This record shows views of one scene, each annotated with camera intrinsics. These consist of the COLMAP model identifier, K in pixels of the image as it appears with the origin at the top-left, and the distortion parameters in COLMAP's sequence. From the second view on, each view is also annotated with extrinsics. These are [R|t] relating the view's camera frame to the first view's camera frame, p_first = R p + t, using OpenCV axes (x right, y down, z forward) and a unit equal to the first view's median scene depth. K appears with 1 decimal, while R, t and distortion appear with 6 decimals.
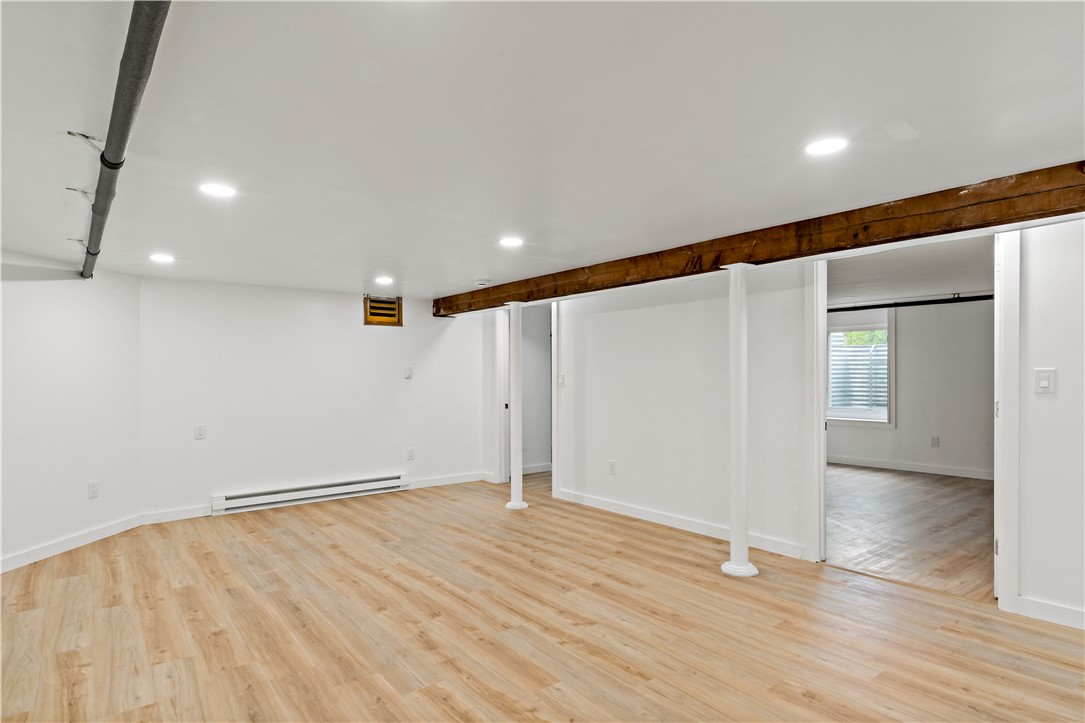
lens RADIAL K [[568.0, 0, 547.5], [0, 568.0, 361.4], [0, 0, 1]] dist [-0.004576, -0.000978]
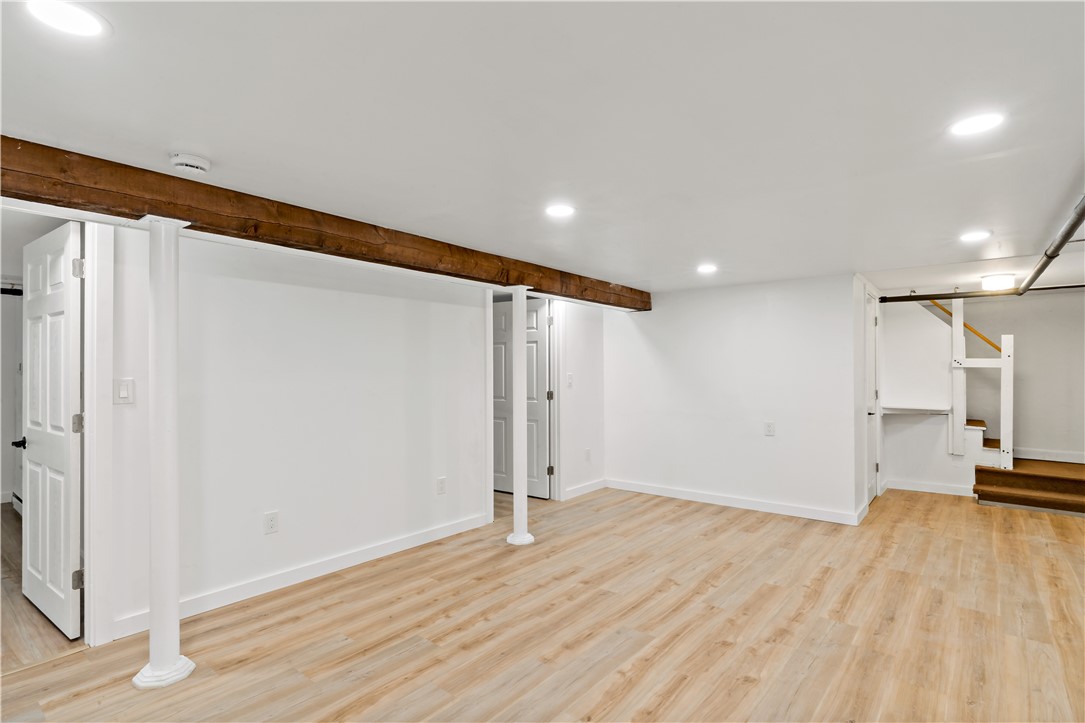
lens RADIAL K [[538.6, 0, 544.0], [0, 538.6, 371.3], [0, 0, 1]] dist [-0.006879, 0.002037]
pose [[-0.195906, 0.008731, 0.980584, -0.832206], [-0.017538, 0.999769, -0.012406, 0.023441], [-0.980466, -0.019628, -0.195708, 1.232475]]
